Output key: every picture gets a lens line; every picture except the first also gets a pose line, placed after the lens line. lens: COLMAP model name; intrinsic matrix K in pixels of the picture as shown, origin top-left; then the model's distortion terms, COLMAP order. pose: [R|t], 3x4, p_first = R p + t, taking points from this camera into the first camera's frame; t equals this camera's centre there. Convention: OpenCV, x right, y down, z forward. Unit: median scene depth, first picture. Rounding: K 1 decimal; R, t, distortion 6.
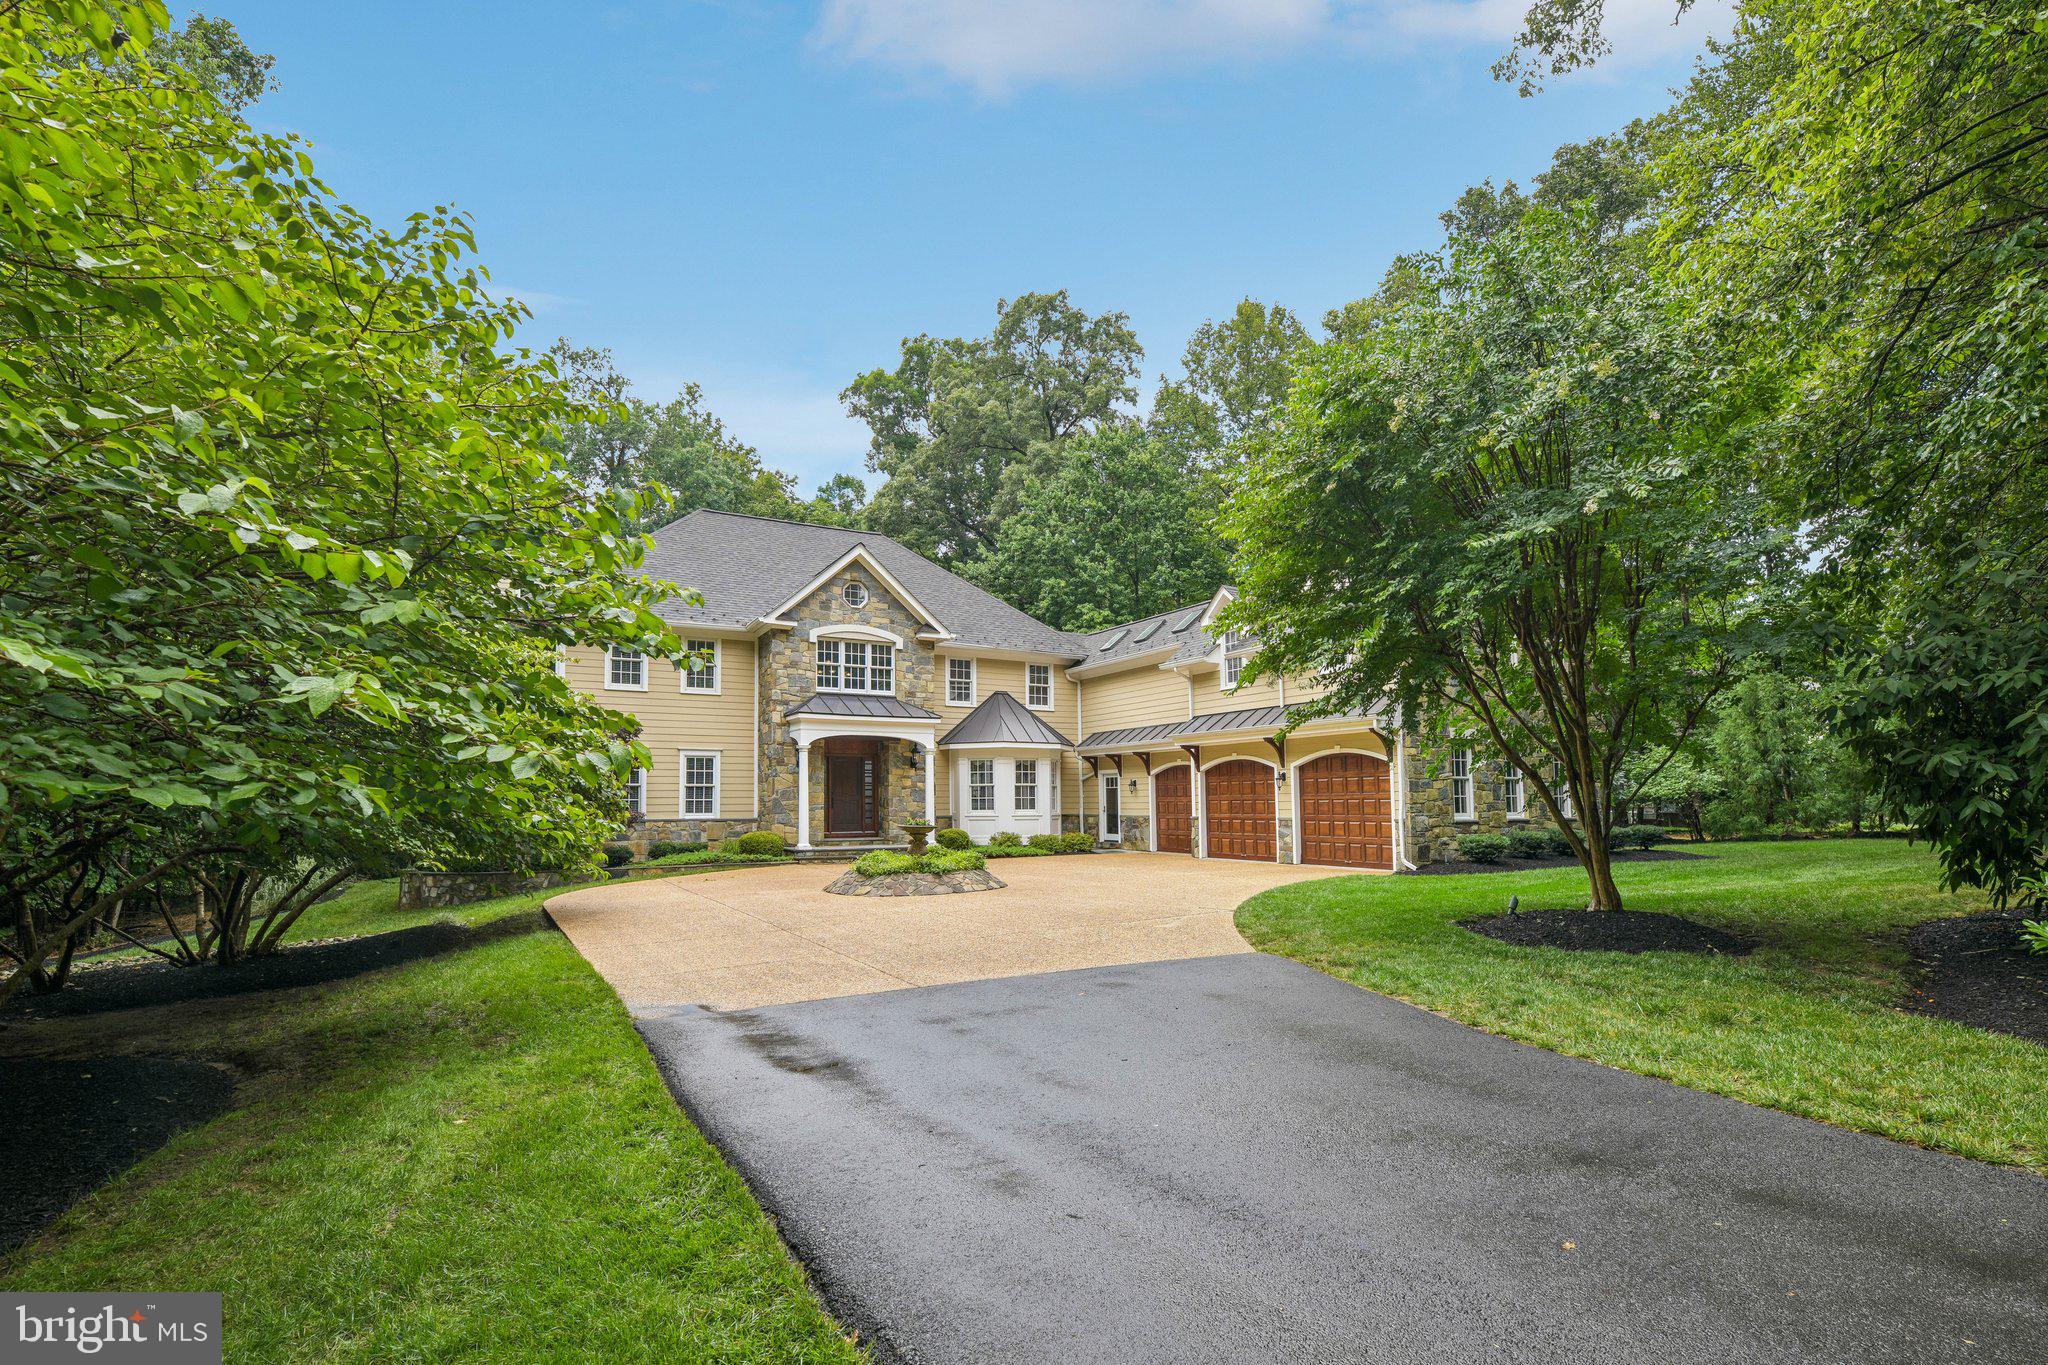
lens RADIAL K [[1006.2, 0, 1013.6], [0, 1006.2, 741.0], [0, 0, 1]] dist [0.000267, -0.000111]
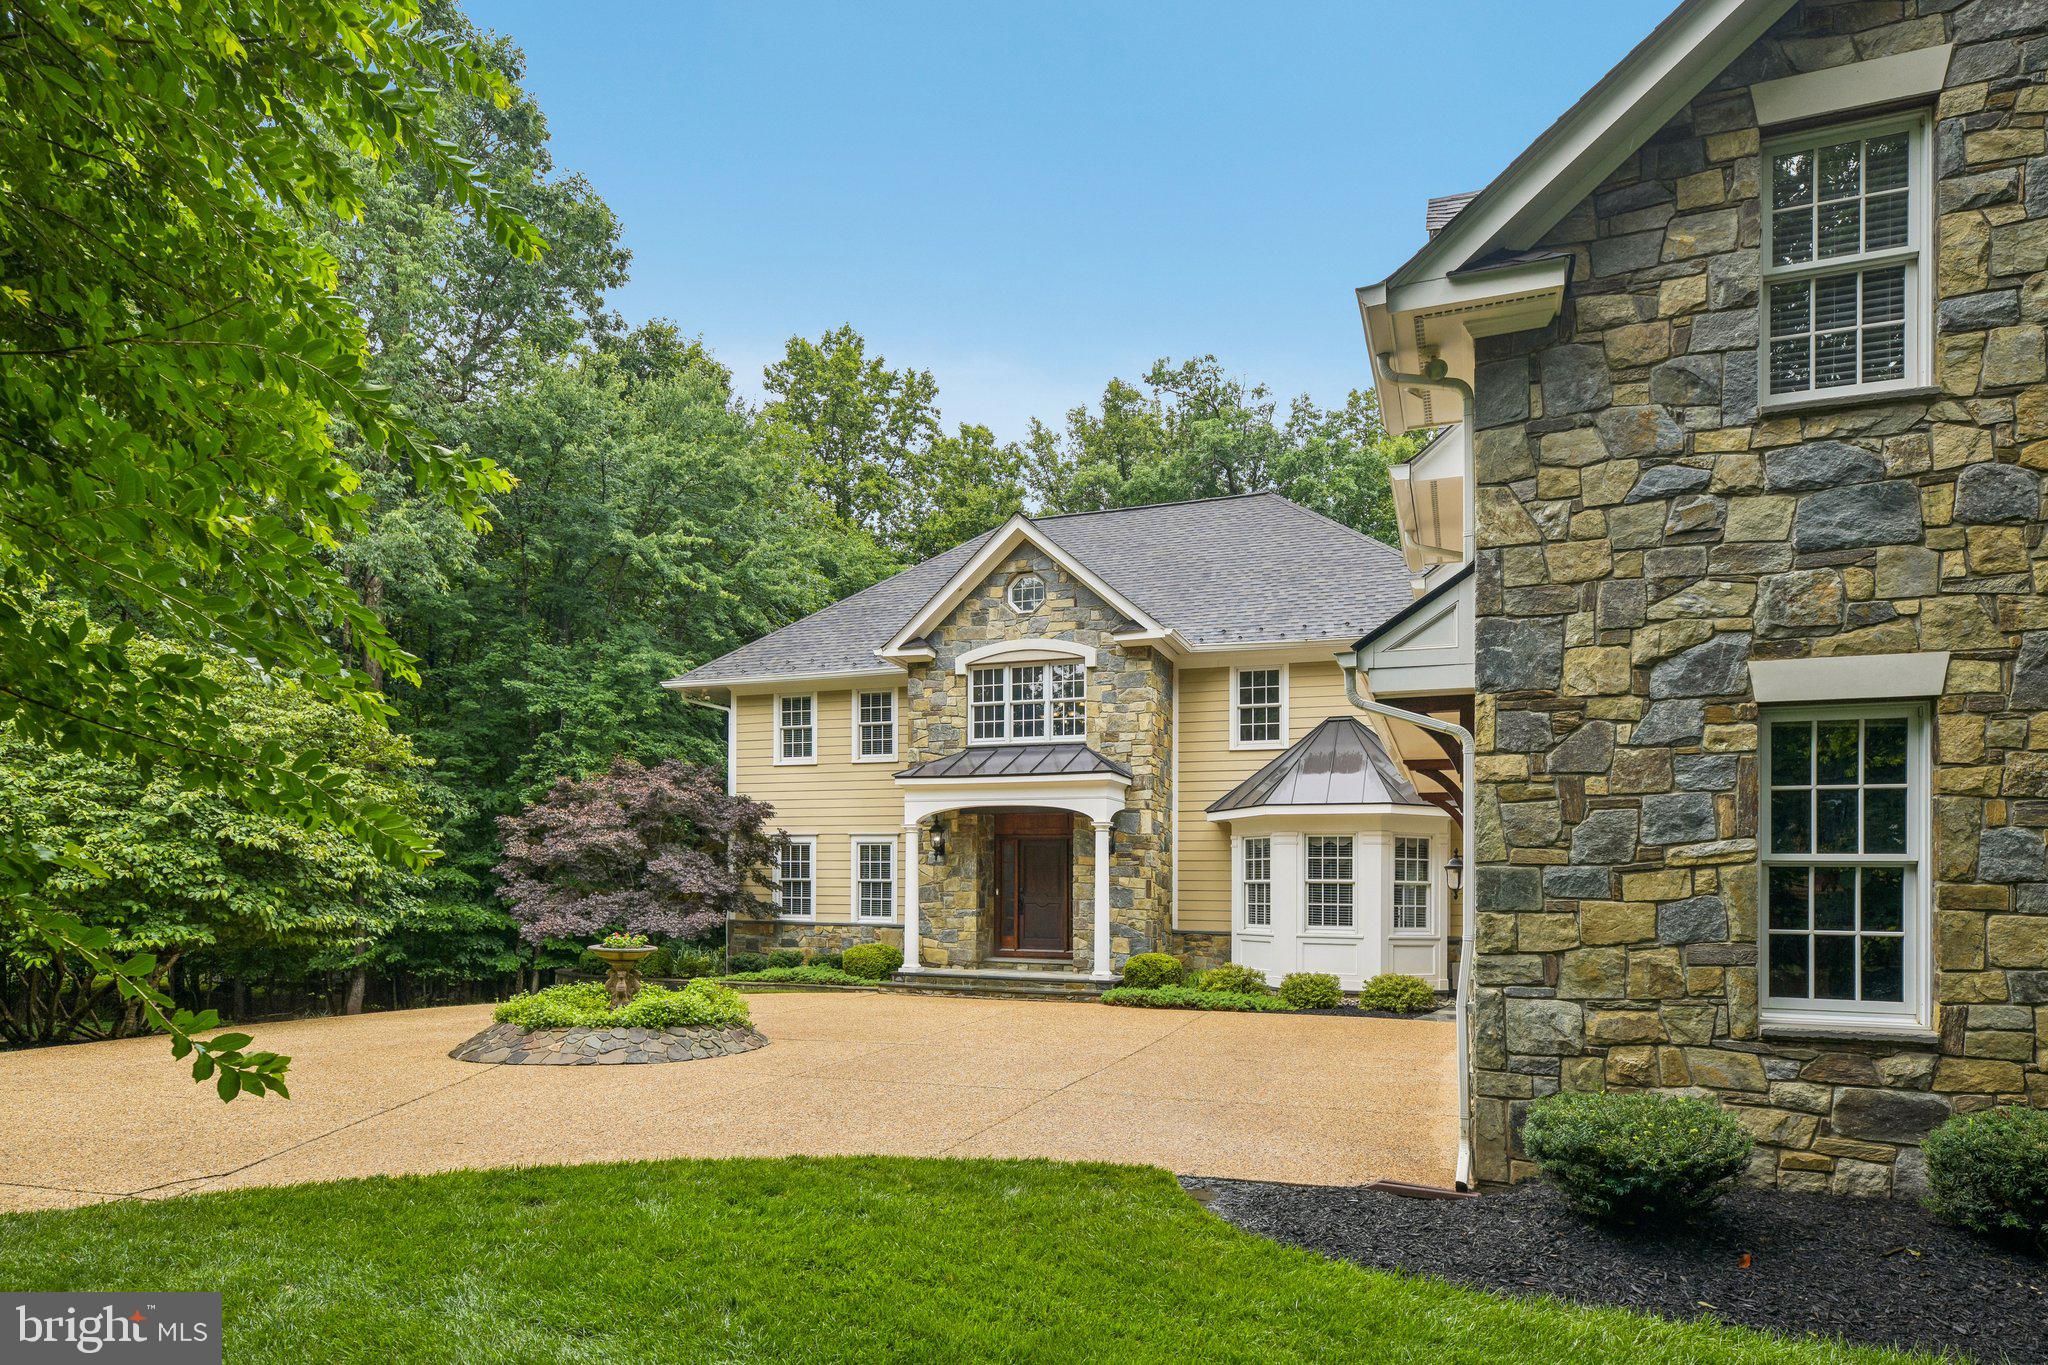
lens RADIAL K [[1150.4, 0, 1025.6], [0, 1150.4, 906.8], [0, 0, 1]] dist [0.000687, 0.000432]
pose [[0.632898, 0.021105, -0.773947, 0.426445], [0.033794, 0.997923, 0.054848, 0.018597], [0.773497, -0.060868, 0.630870, 0.502243]]
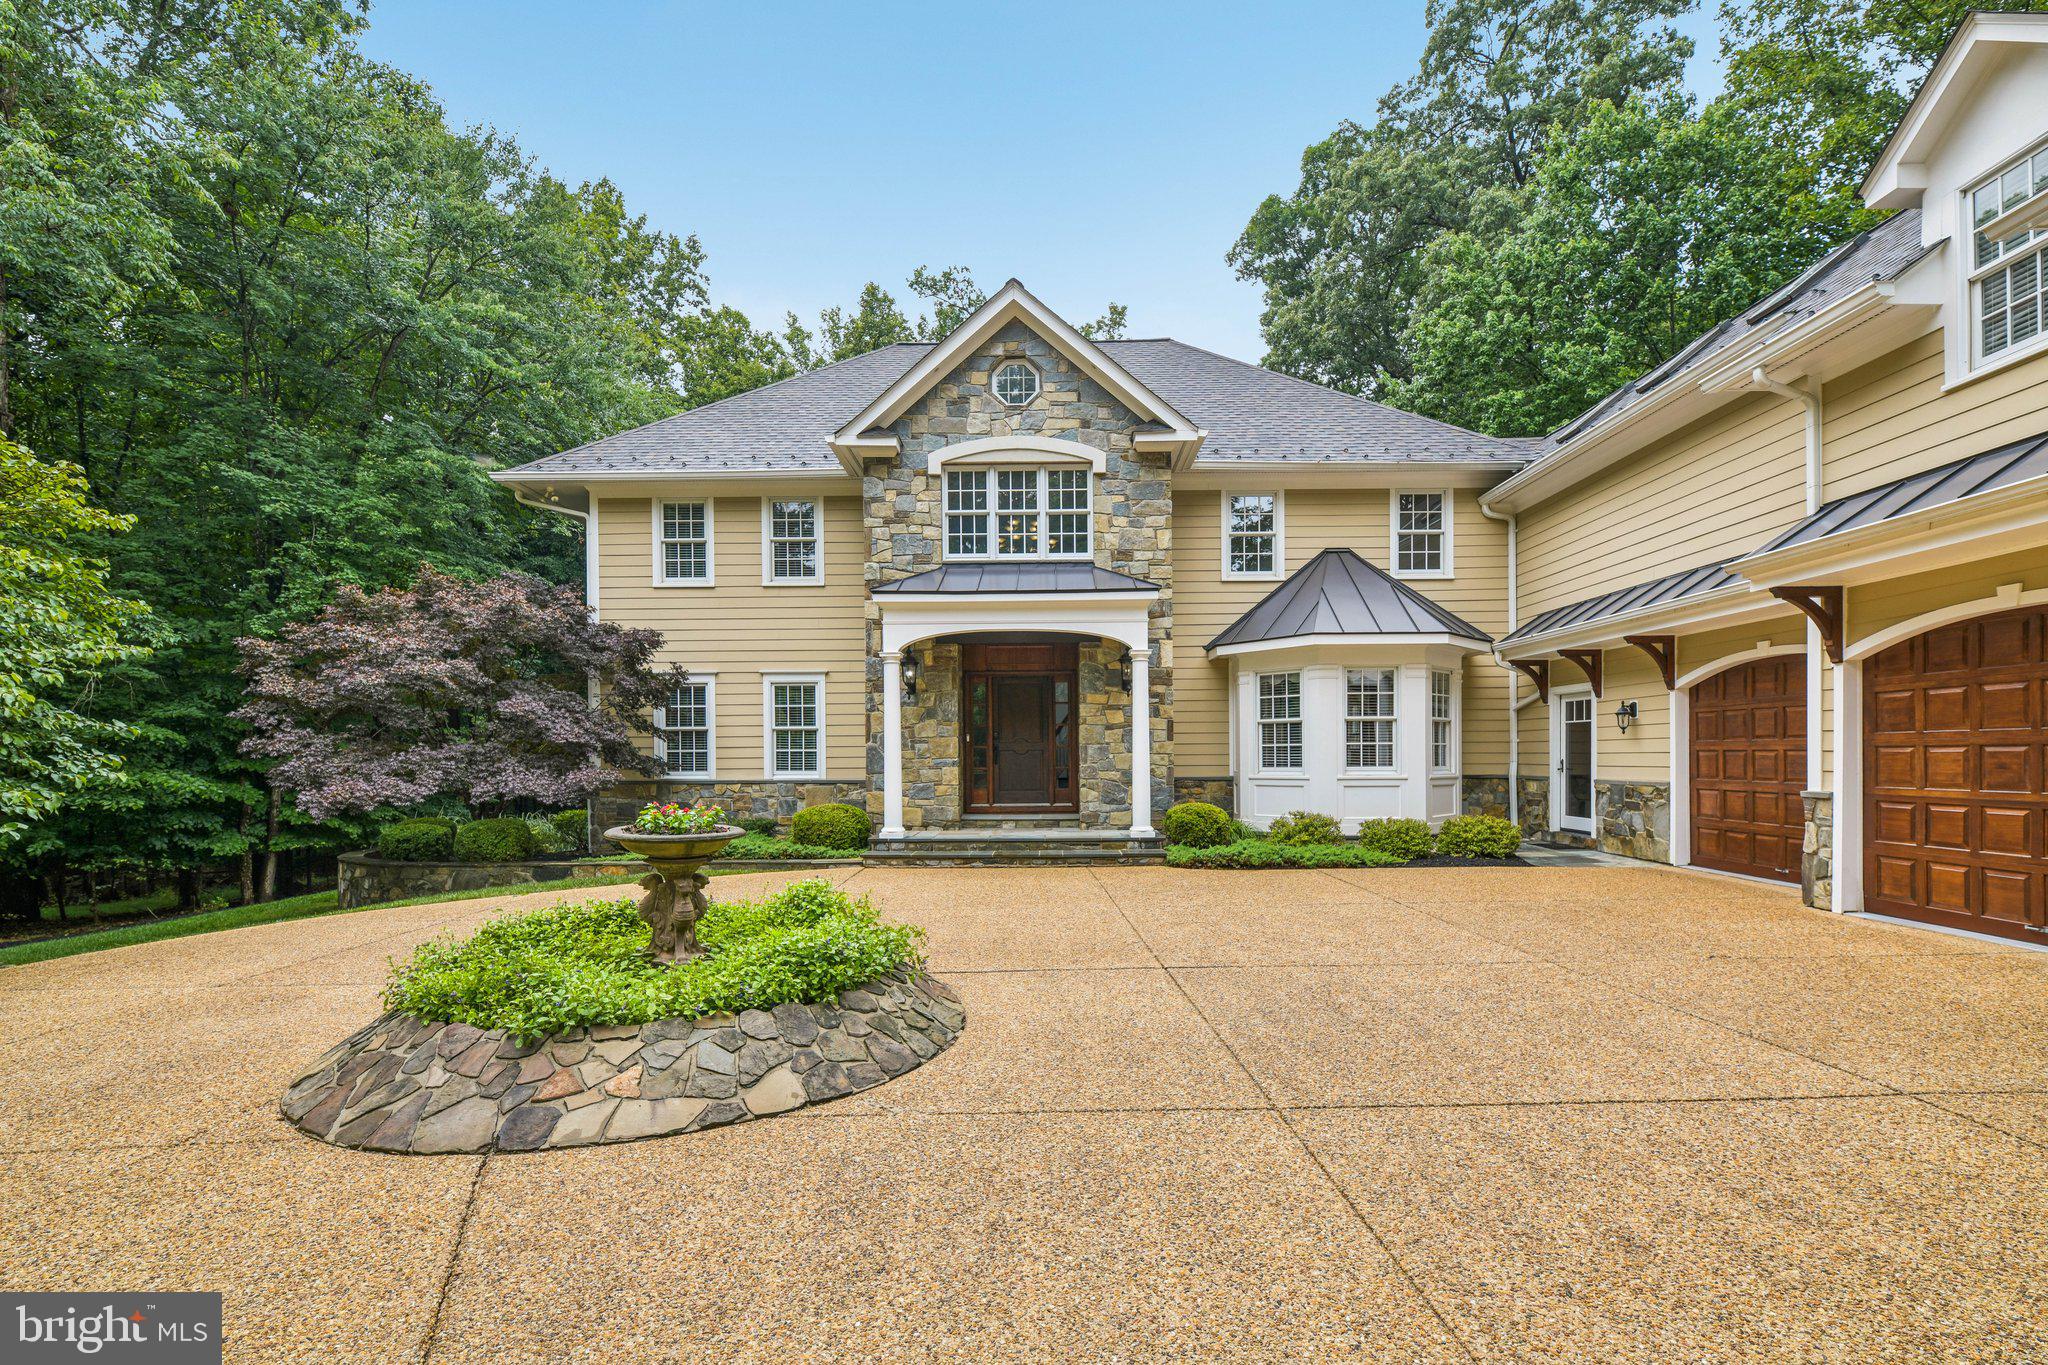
lens RADIAL K [[878.8, 0, 1001.5], [0, 878.8, 770.1], [0, 0, 1]] dist [0.002541, -0.000335]
pose [[0.854915, 0.007819, -0.518709, 0.089718], [0.034351, 0.996839, 0.071641, 0.033285], [0.517630, -0.079065, 0.851944, 0.555229]]
